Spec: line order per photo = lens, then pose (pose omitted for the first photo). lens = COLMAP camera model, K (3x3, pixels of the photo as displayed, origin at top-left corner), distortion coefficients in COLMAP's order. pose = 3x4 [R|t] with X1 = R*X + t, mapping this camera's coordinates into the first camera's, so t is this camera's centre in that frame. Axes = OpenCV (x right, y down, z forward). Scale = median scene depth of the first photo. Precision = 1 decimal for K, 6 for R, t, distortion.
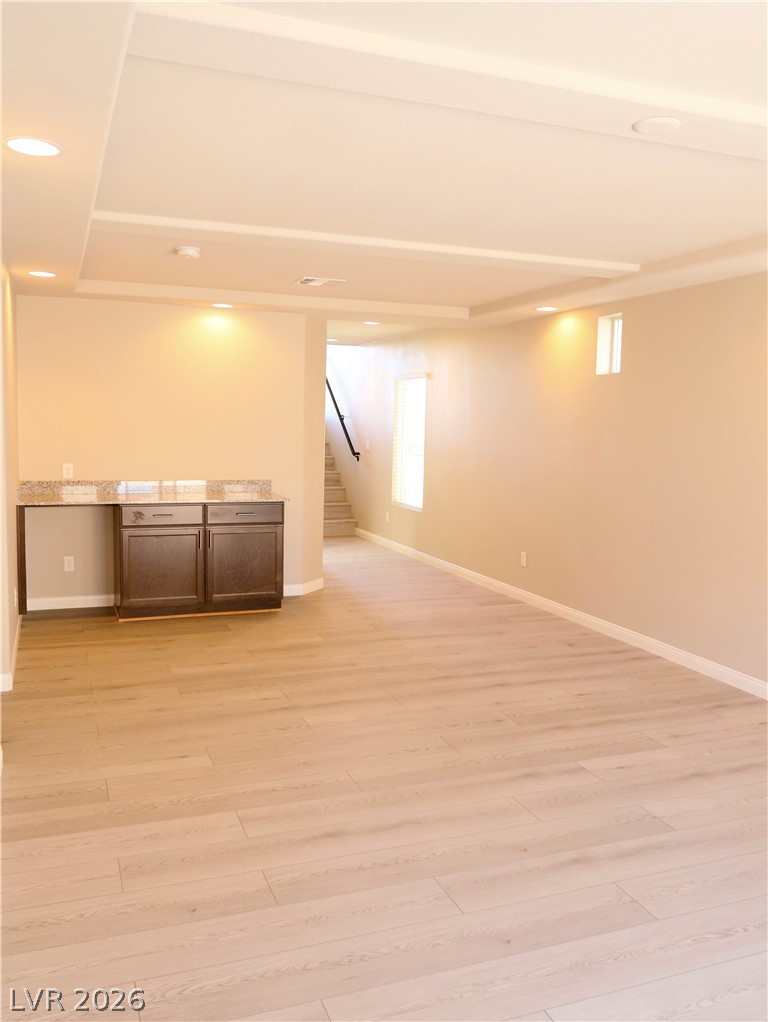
lens RADIAL K [[847.7, 0, 384.0], [0, 847.7, 511.0], [0, 0, 1]] dist [-0.000632, -0.001496]
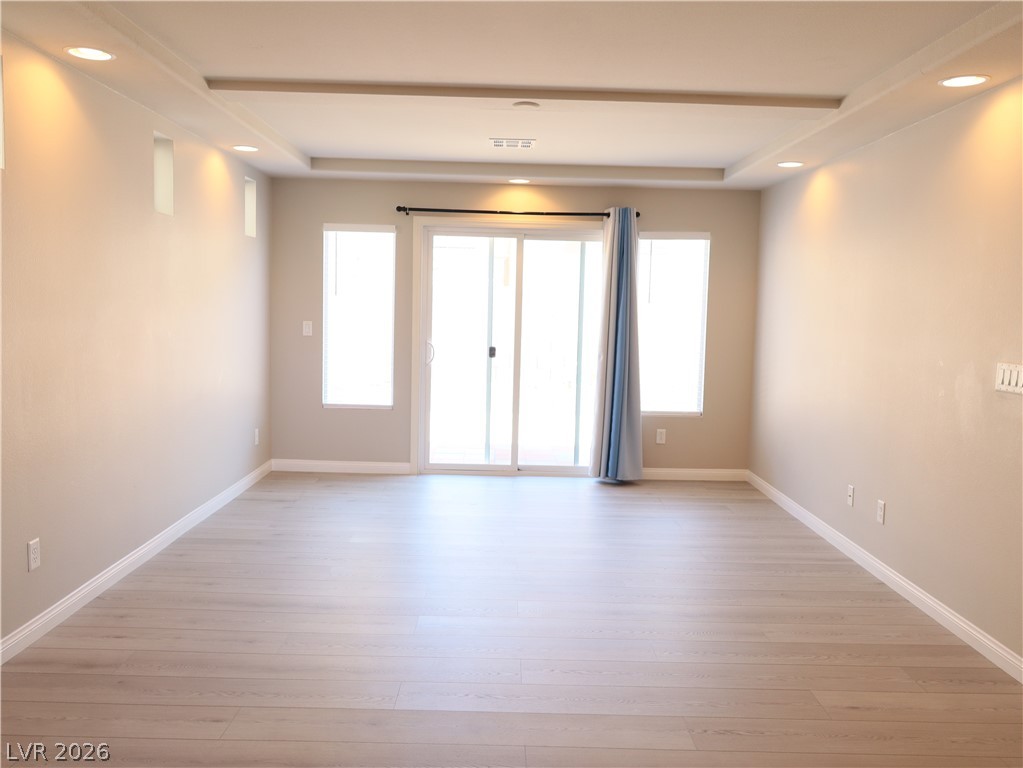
lens RADIAL K [[848.5, 0, 511.5], [0, 848.5, 384.0], [0, 0, 1]] dist [-0.000632, -0.001496]
pose [[-0.934186, -0.079724, 0.347765, -0.219184], [-0.008167, 0.979238, 0.202549, -0.200405], [-0.356692, 0.186378, -0.915442, 2.088111]]
